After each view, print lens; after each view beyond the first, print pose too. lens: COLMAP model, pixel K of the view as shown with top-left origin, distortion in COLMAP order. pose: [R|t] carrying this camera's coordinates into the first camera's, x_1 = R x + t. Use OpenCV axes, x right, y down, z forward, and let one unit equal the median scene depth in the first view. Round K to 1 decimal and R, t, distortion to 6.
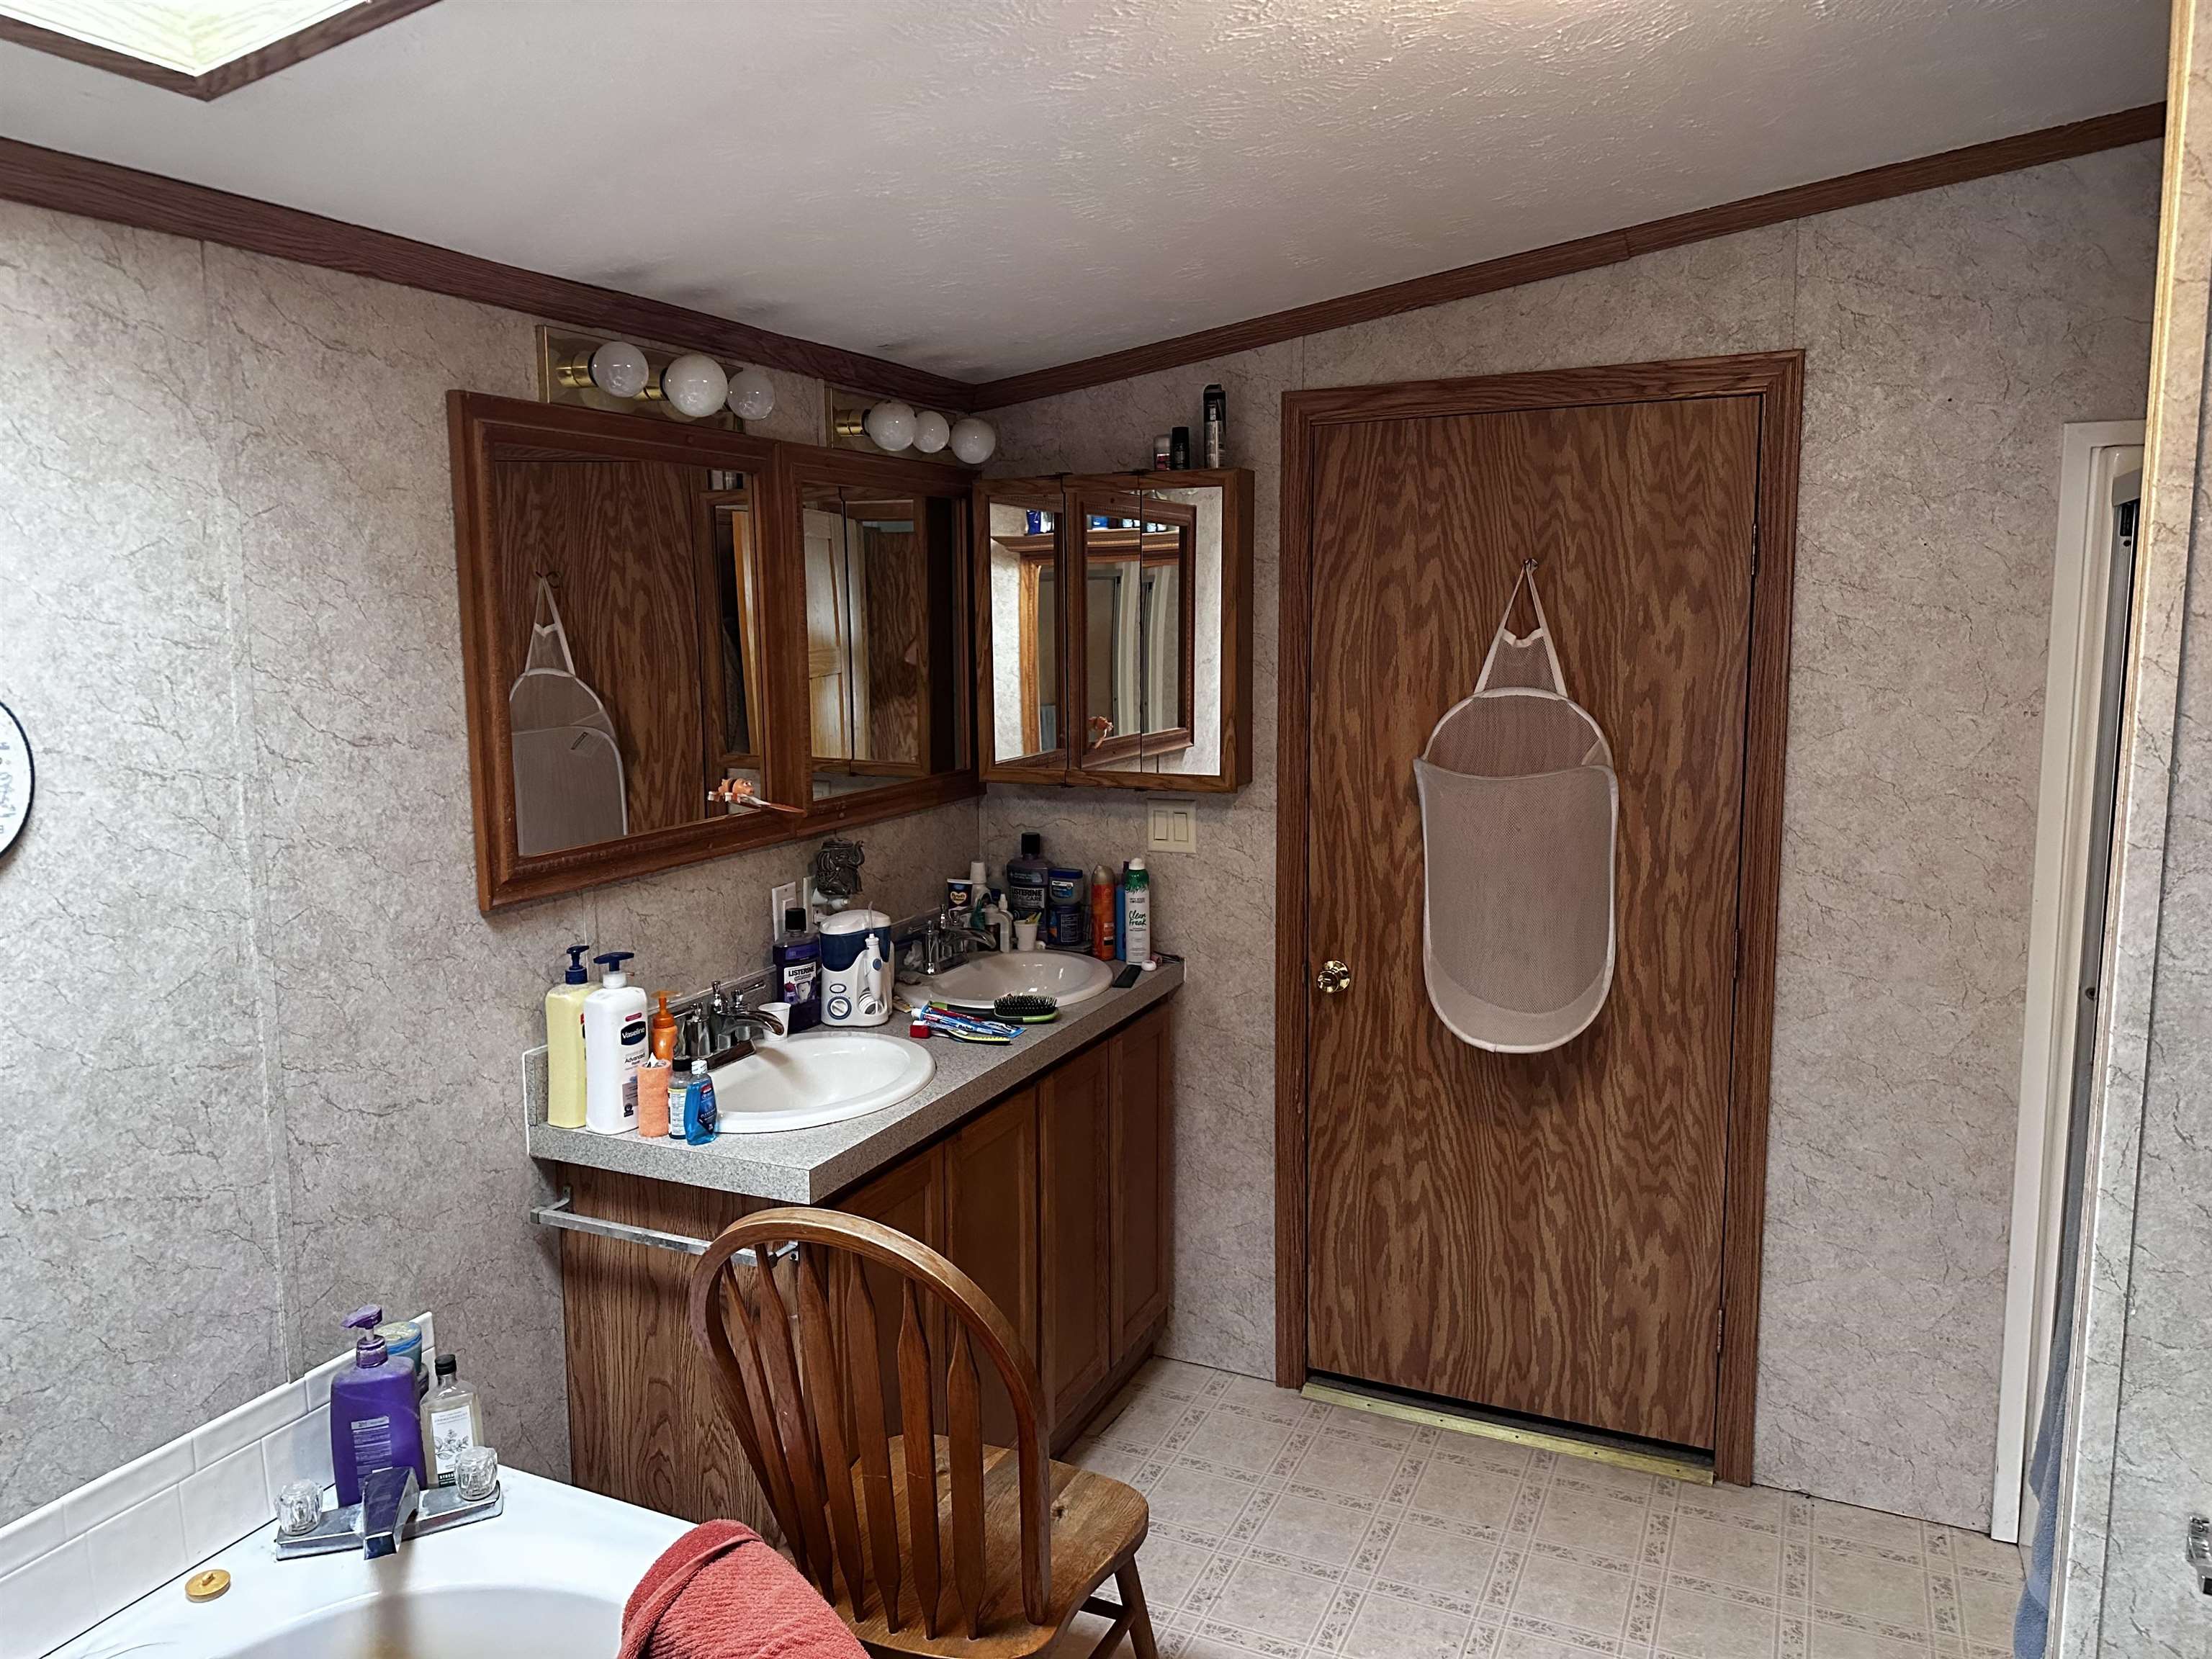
lens RADIAL K [[1552.6, 0, 1106.0], [0, 1552.6, 829.5], [0, 0, 1]] dist [0.104096, -0.119480]
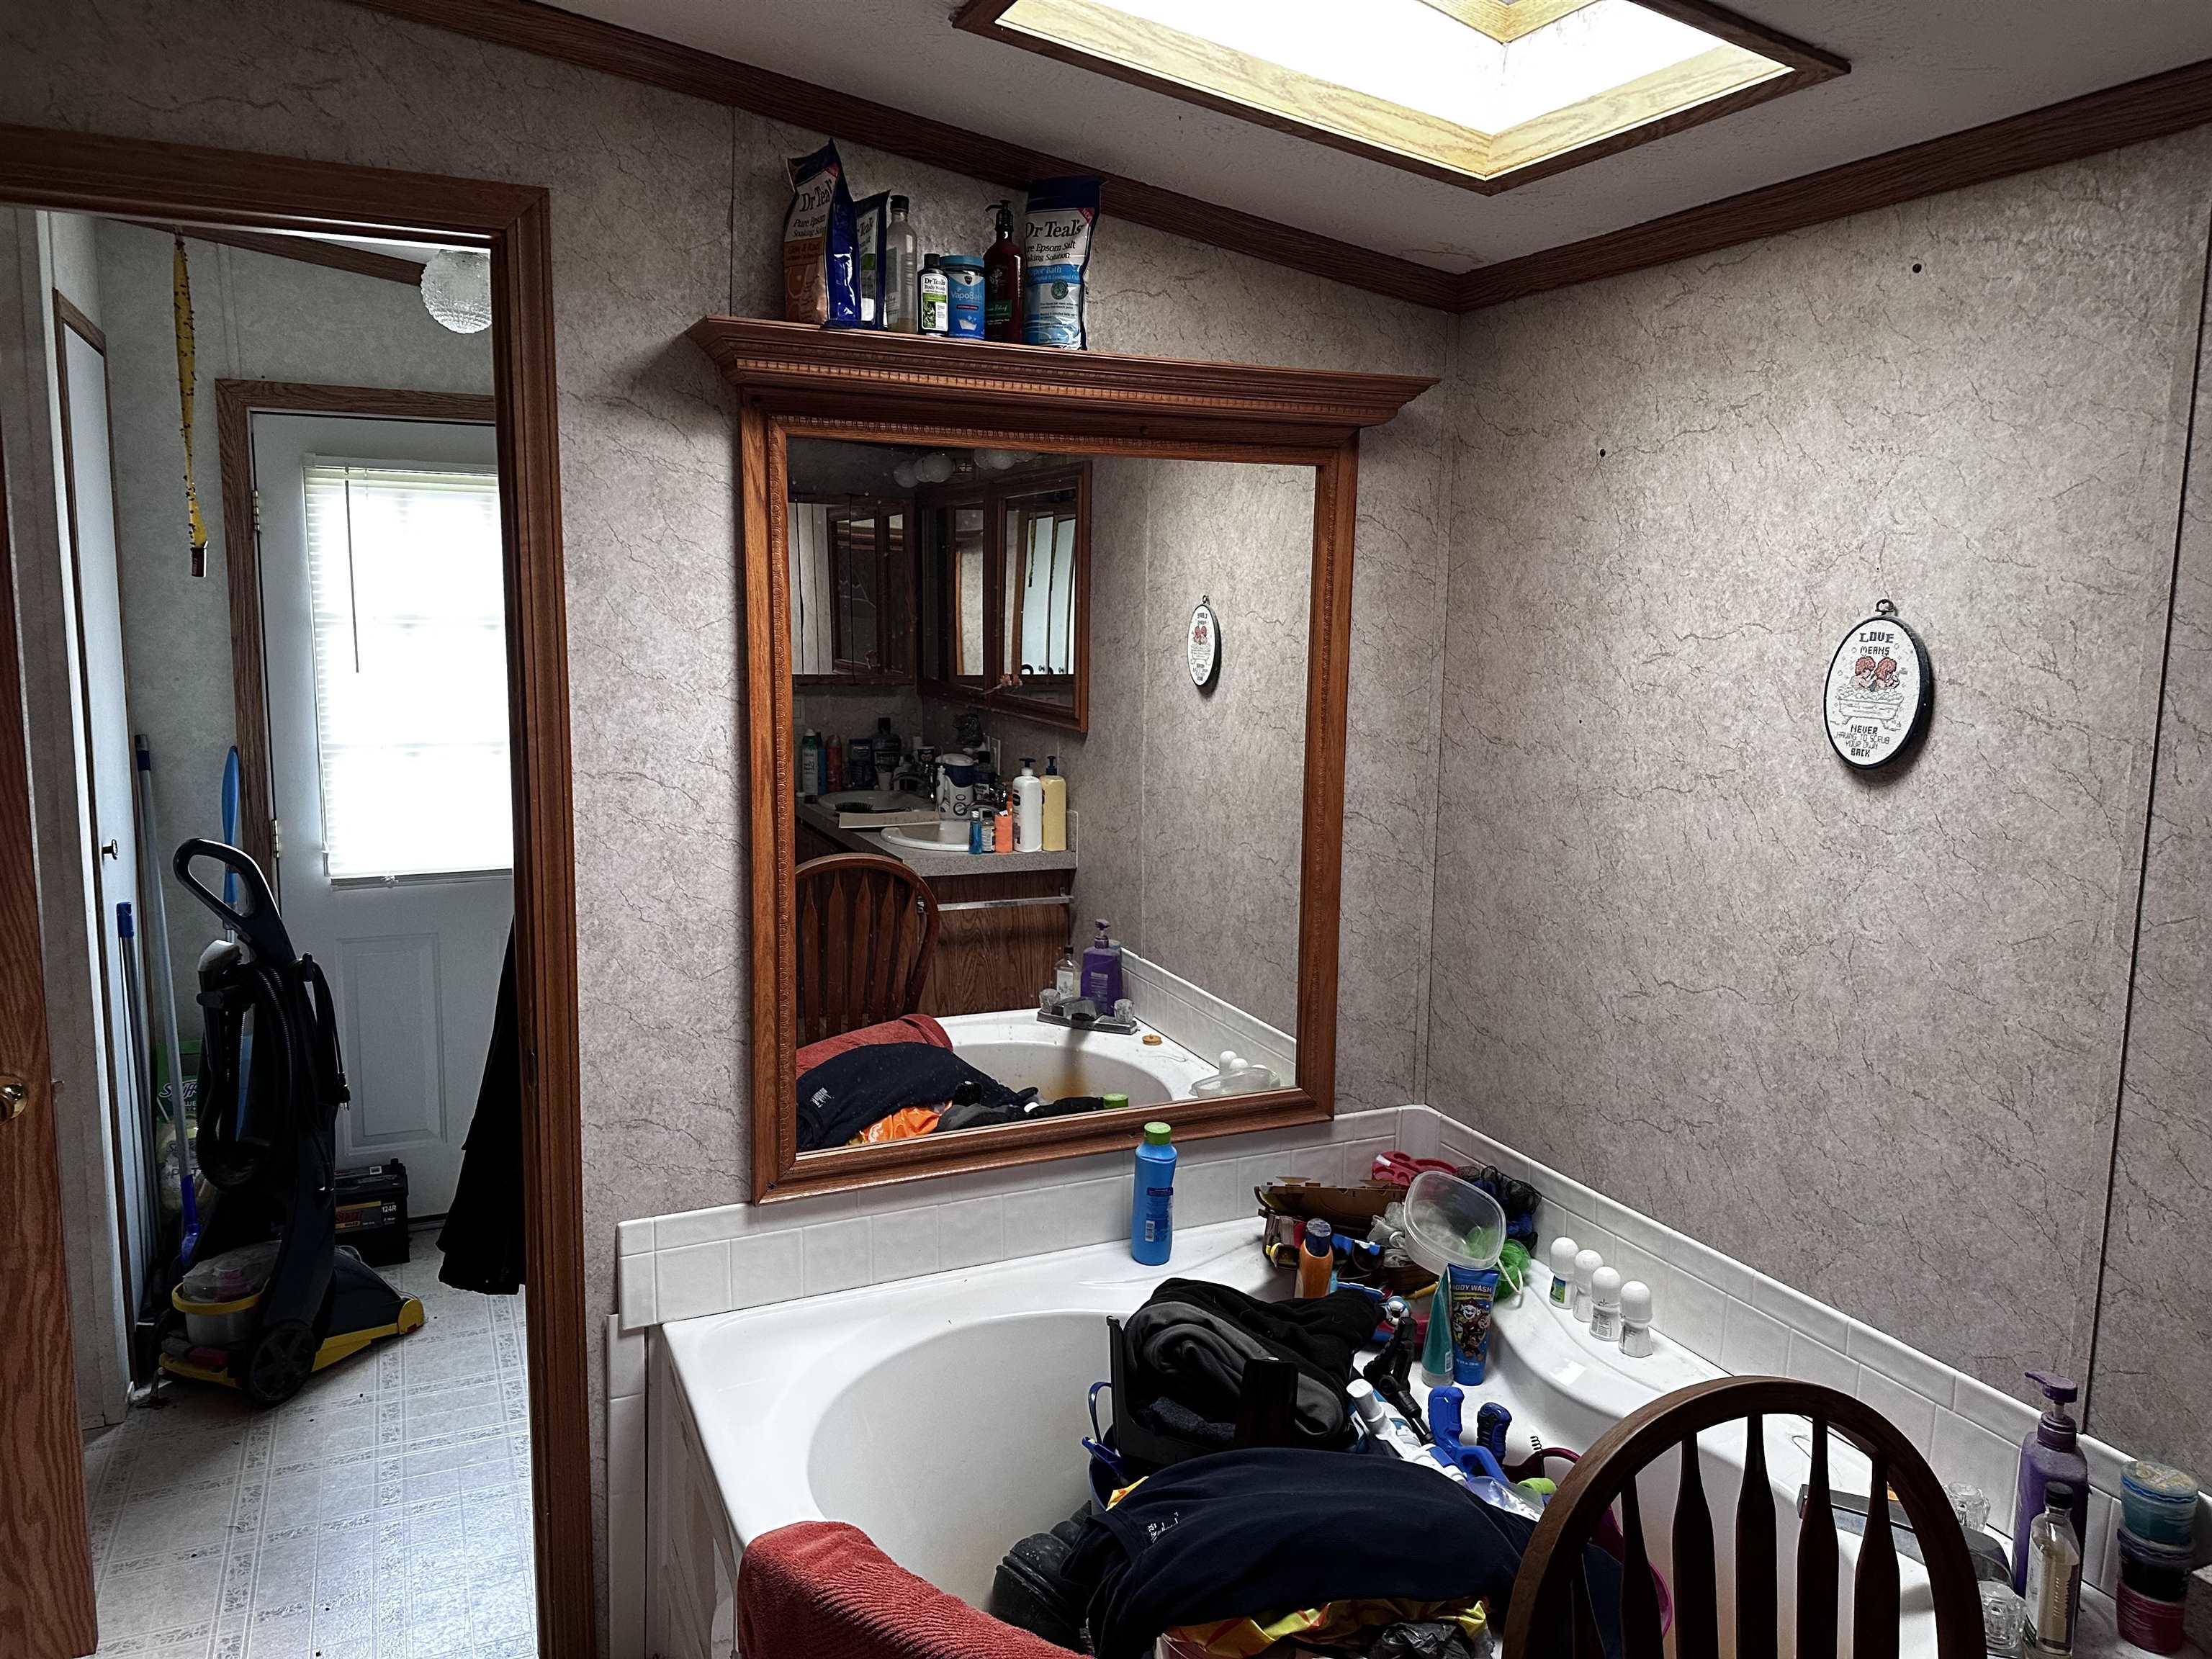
lens RADIAL K [[1552.6, 0, 1106.0], [0, 1552.6, 829.5], [0, 0, 1]] dist [0.104096, -0.119480]
pose [[-0.656288, 0.108038, -0.746735, 0.505286], [-0.119080, 0.962460, 0.243906, -0.136073], [0.745054, 0.248994, -0.618786, 1.155822]]
